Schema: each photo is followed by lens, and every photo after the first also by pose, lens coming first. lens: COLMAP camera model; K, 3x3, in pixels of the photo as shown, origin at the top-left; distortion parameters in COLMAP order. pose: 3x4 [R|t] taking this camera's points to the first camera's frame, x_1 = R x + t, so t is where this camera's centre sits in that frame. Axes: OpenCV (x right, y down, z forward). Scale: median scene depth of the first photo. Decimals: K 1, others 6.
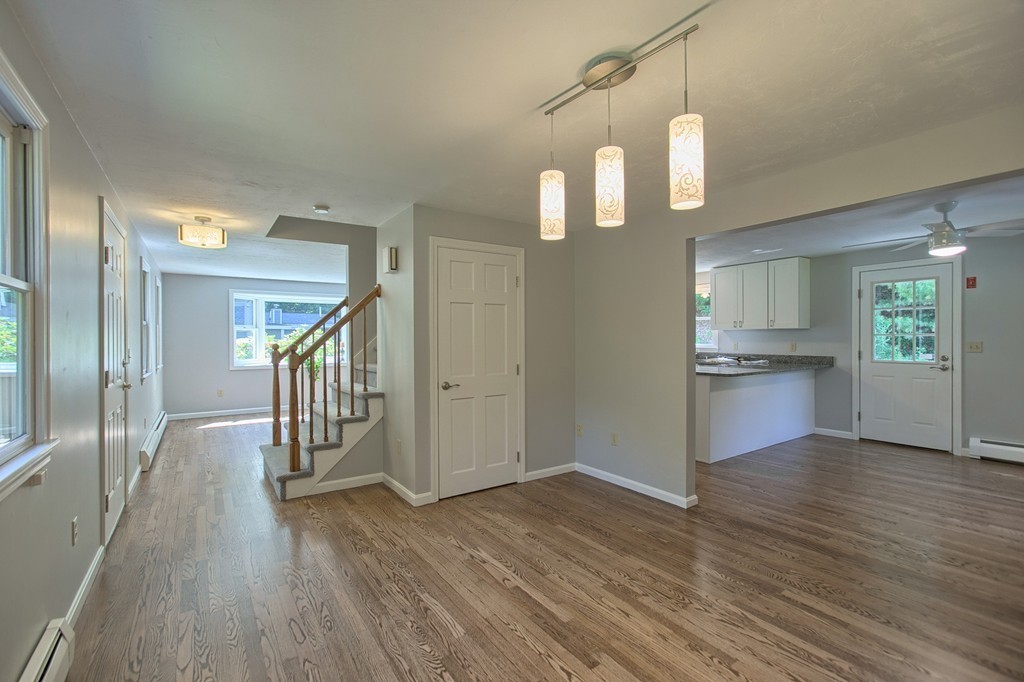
lens RADIAL K [[453.1, 0, 515.0], [0, 453.1, 340.3], [0, 0, 1]] dist [0.007643, -0.000235]
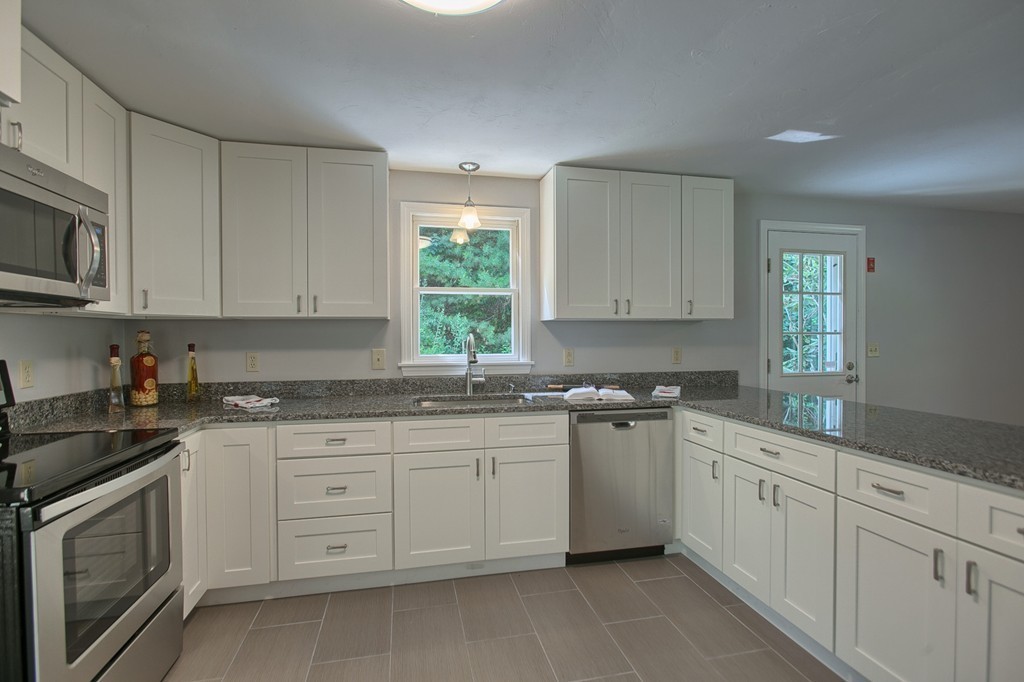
lens RADIAL K [[480.0, 0, 508.2], [0, 480.0, 341.6], [0, 0, 1]] dist [-0.016615, 0.008532]
pose [[0.382261, -0.009679, 0.924004, 0.033002], [0.006796, 0.999948, 0.007663, -0.007842], [-0.924029, 0.003351, 0.382307, 1.076138]]
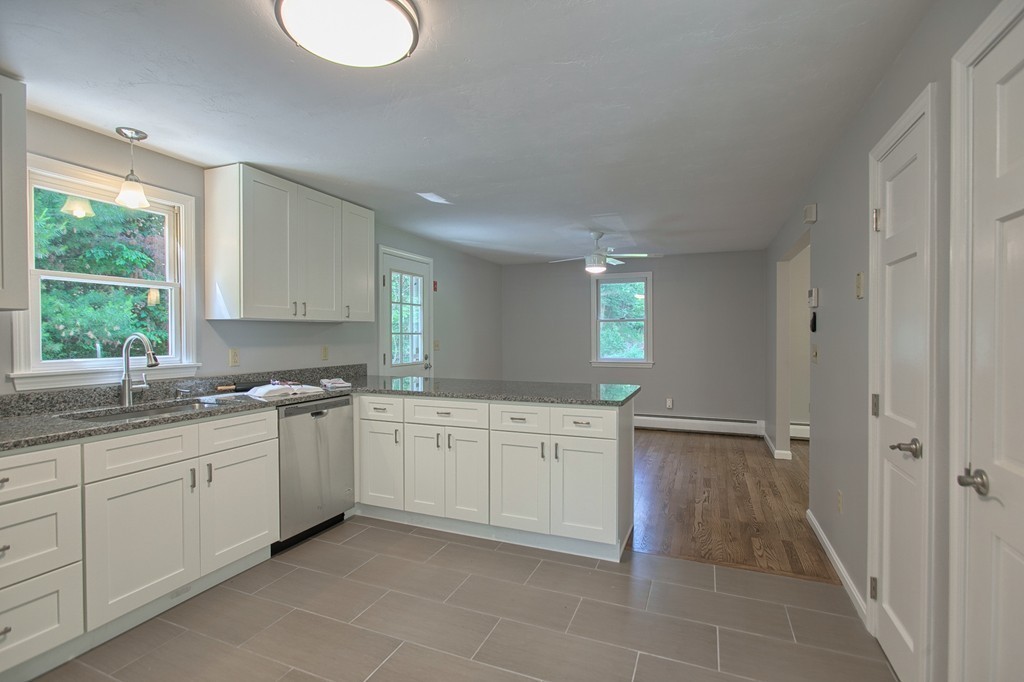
lens RADIAL K [[480.0, 0, 508.8], [0, 480.0, 339.9], [0, 0, 1]] dist [-0.016615, 0.008532]
pose [[-0.536091, -0.005240, 0.844144, -0.053108], [0.008337, 0.999899, 0.011502, -0.008254], [-0.844119, 0.013203, -0.535993, 1.259481]]
